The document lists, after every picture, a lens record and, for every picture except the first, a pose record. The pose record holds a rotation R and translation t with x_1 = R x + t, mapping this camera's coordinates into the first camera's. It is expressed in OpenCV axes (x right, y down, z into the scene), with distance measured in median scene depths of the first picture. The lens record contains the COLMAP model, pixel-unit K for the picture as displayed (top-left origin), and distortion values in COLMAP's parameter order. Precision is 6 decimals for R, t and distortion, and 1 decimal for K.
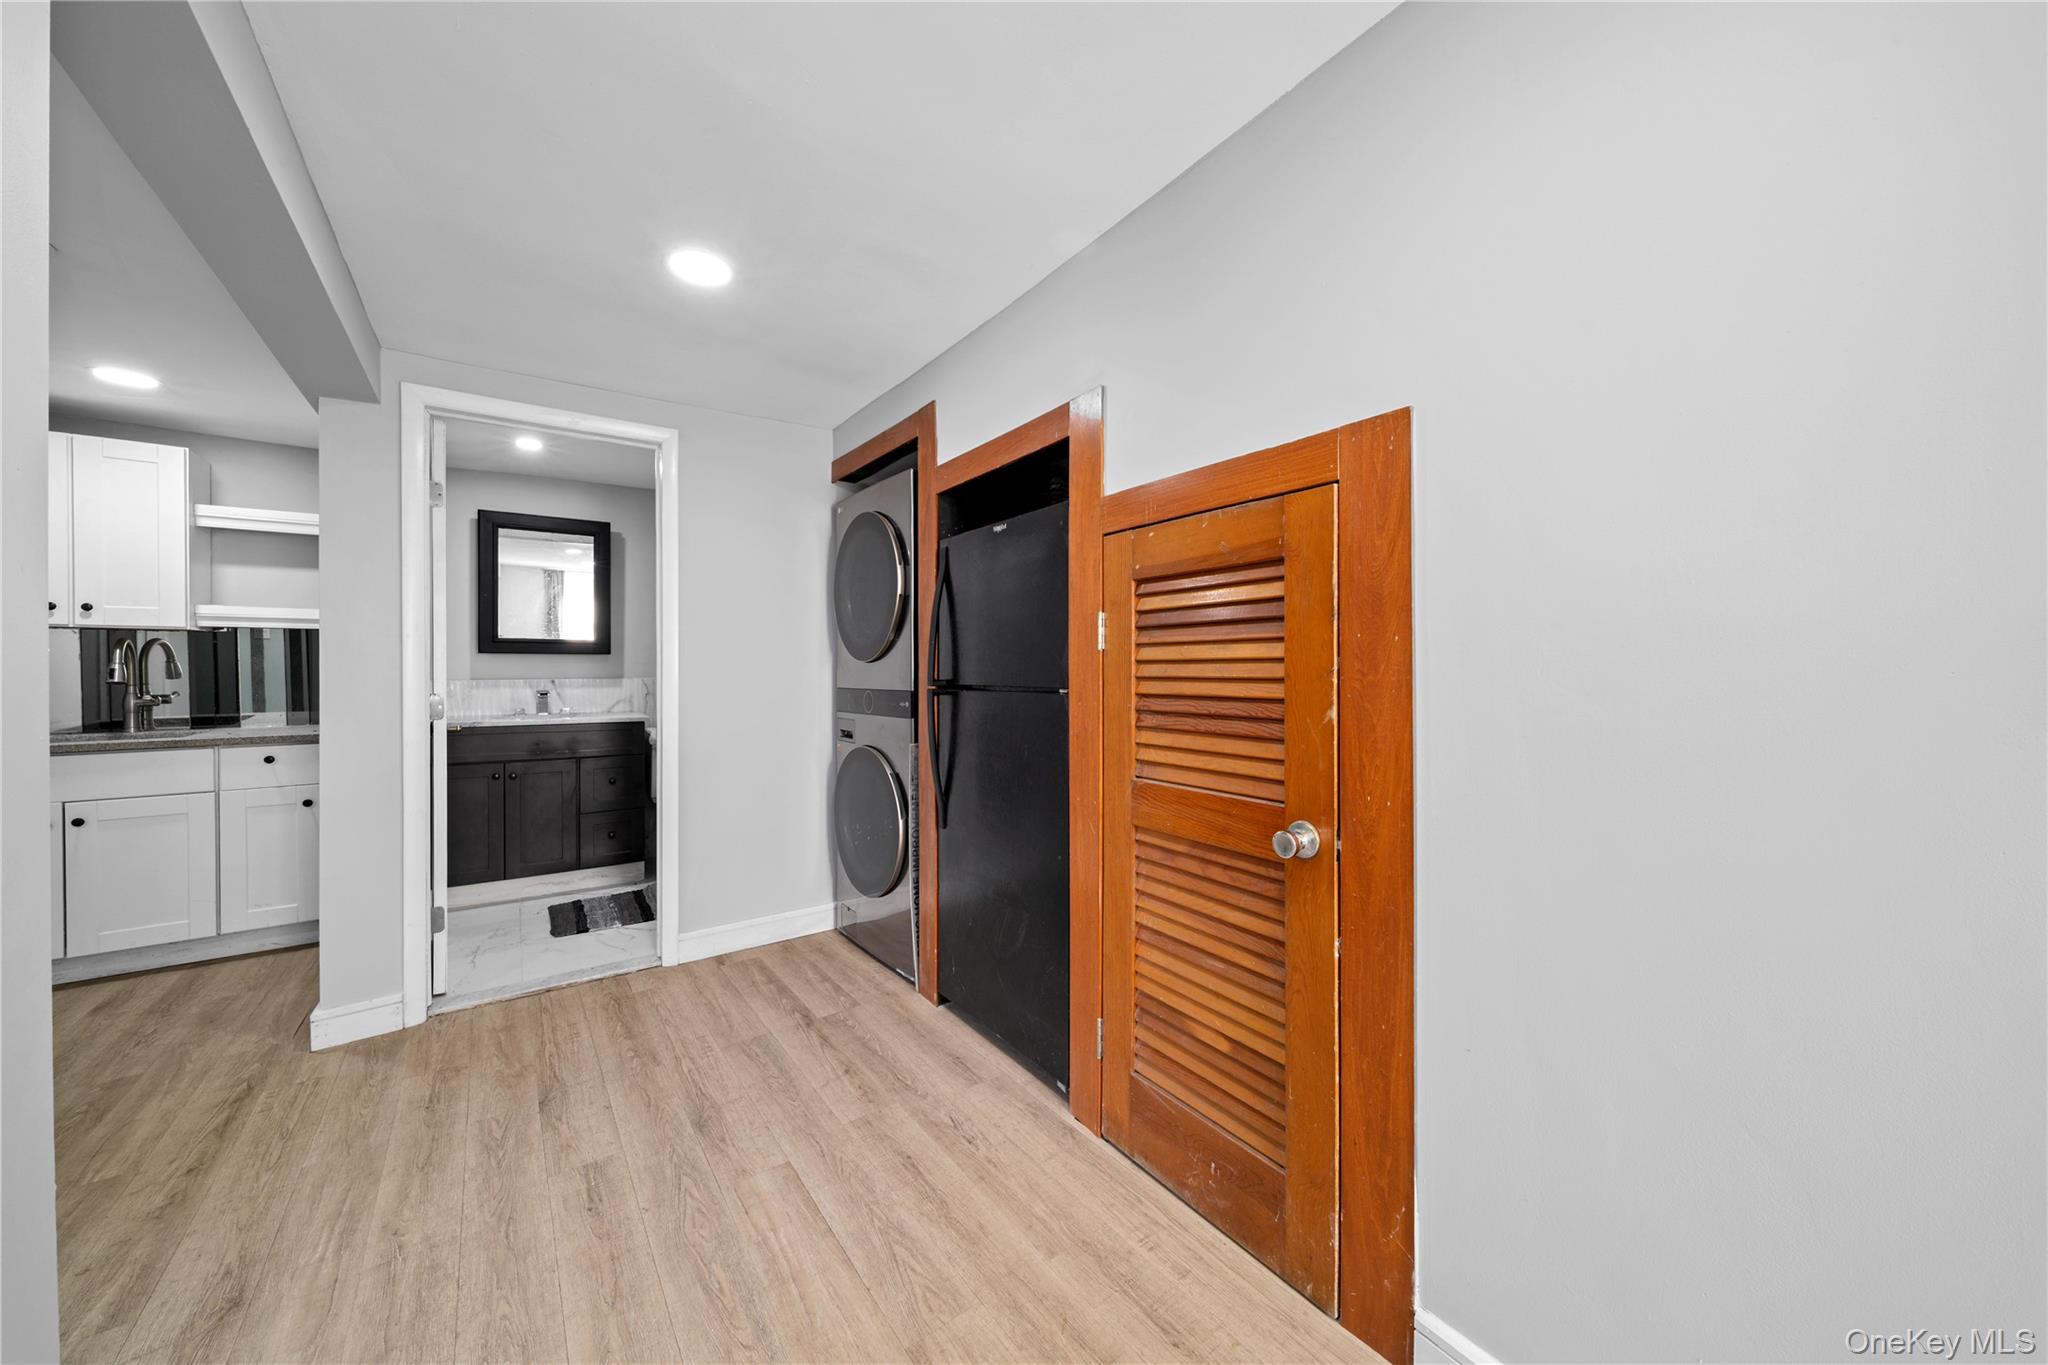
lens RADIAL K [[702.2, 0, 1008.9], [0, 702.2, 676.2], [0, 0, 1]] dist [-0.001369, 0.000155]
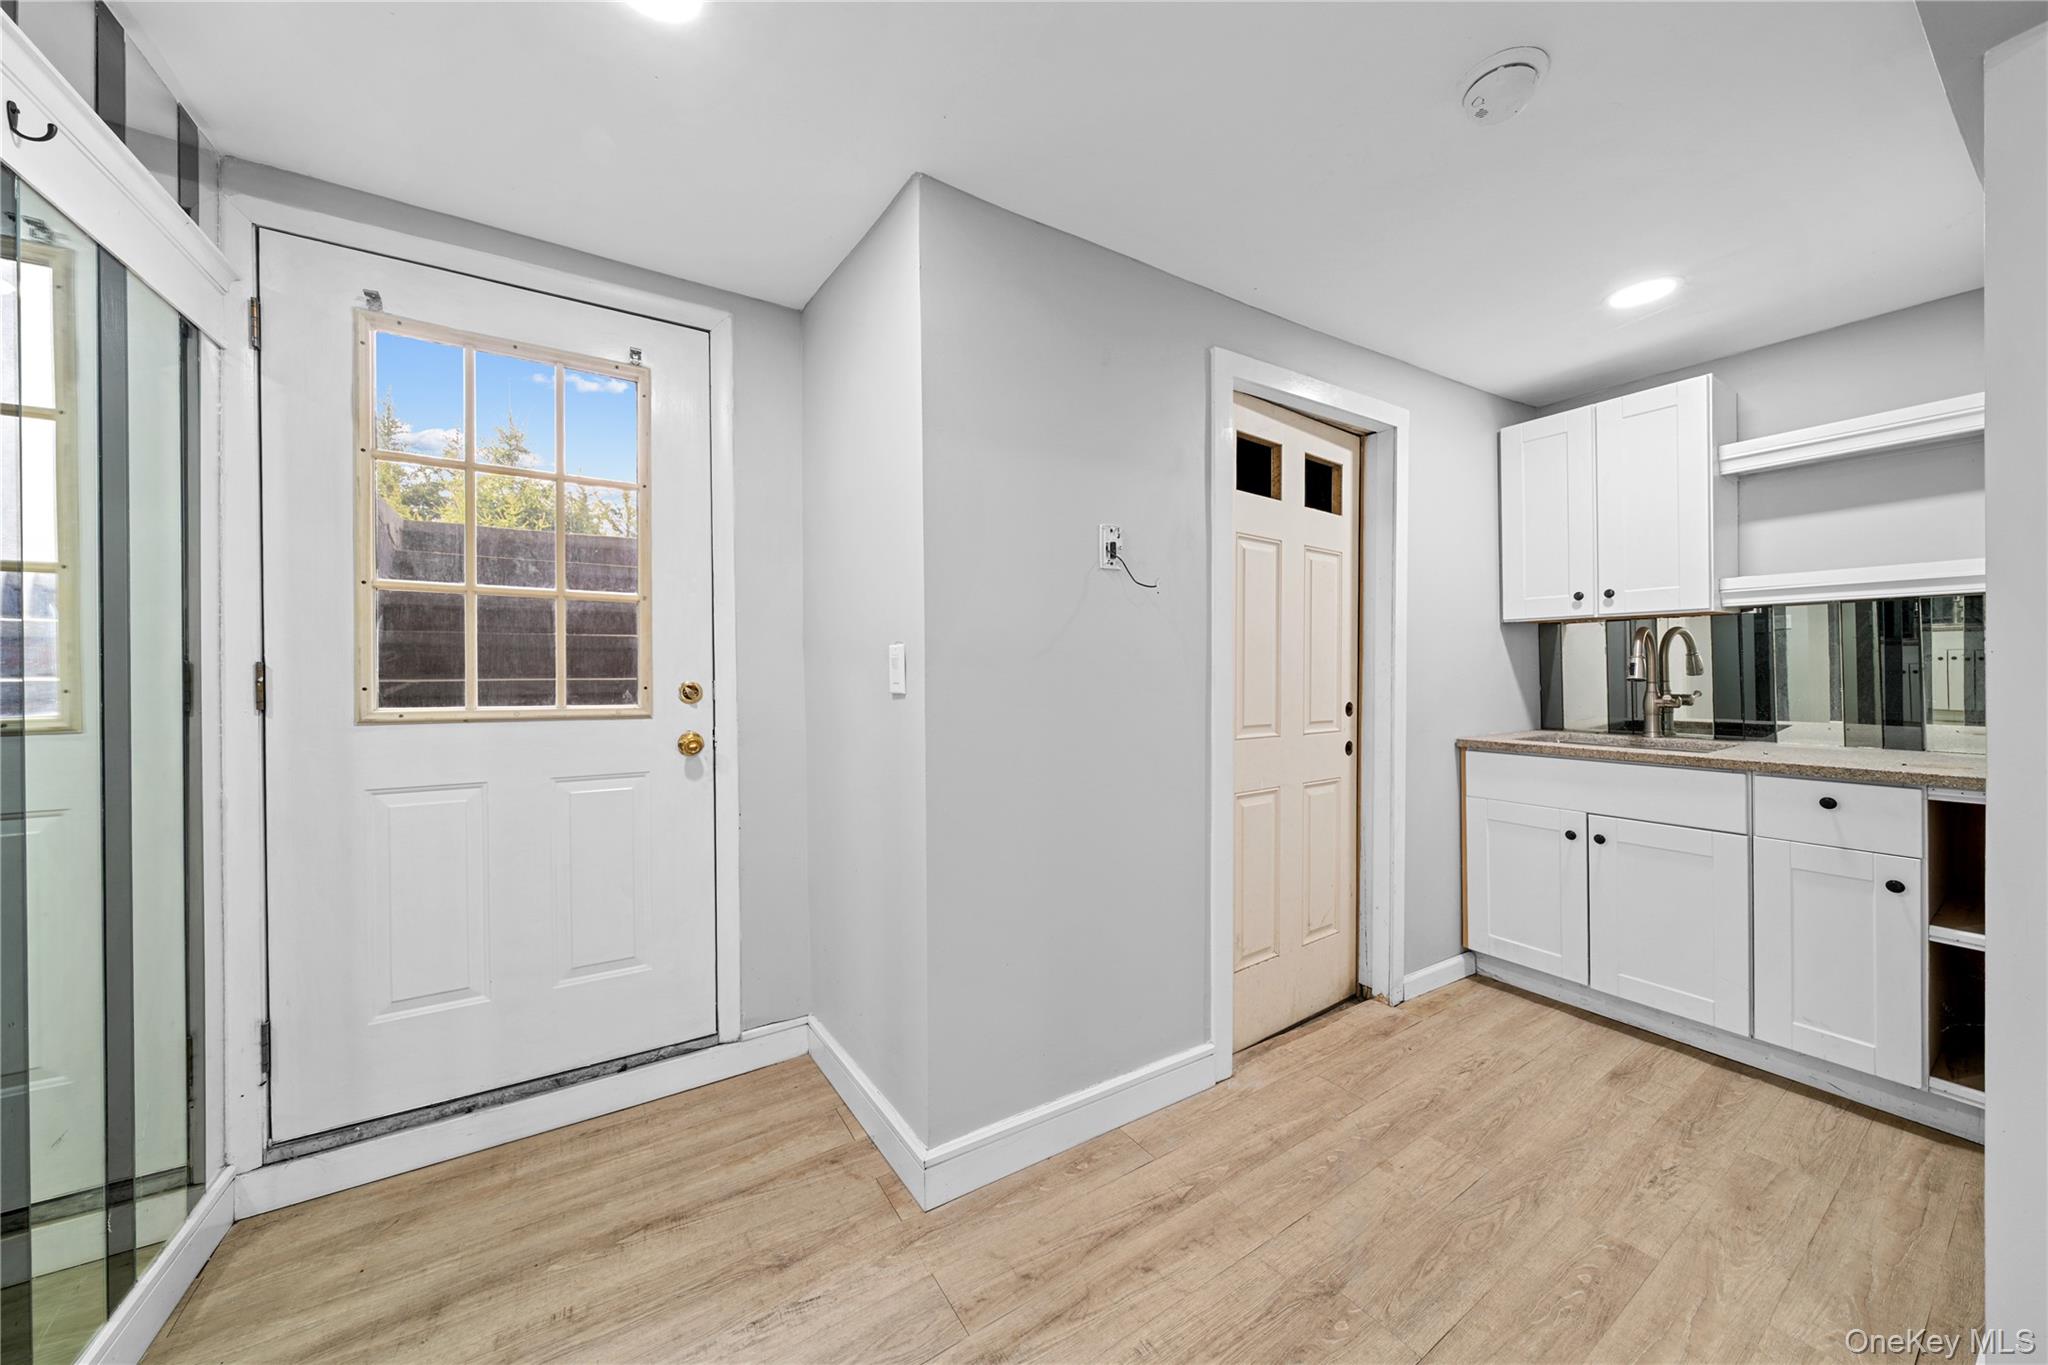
lens RADIAL K [[702.2, 0, 1037.1], [0, 702.2, 669.1], [0, 0, 1]] dist [-0.001369, 0.000155]
pose [[-0.053073, 0.001471, -0.998590, -0.362779], [0.002606, 0.999996, 0.001335, -0.006021], [0.998587, -0.002531, -0.053077, 0.301011]]
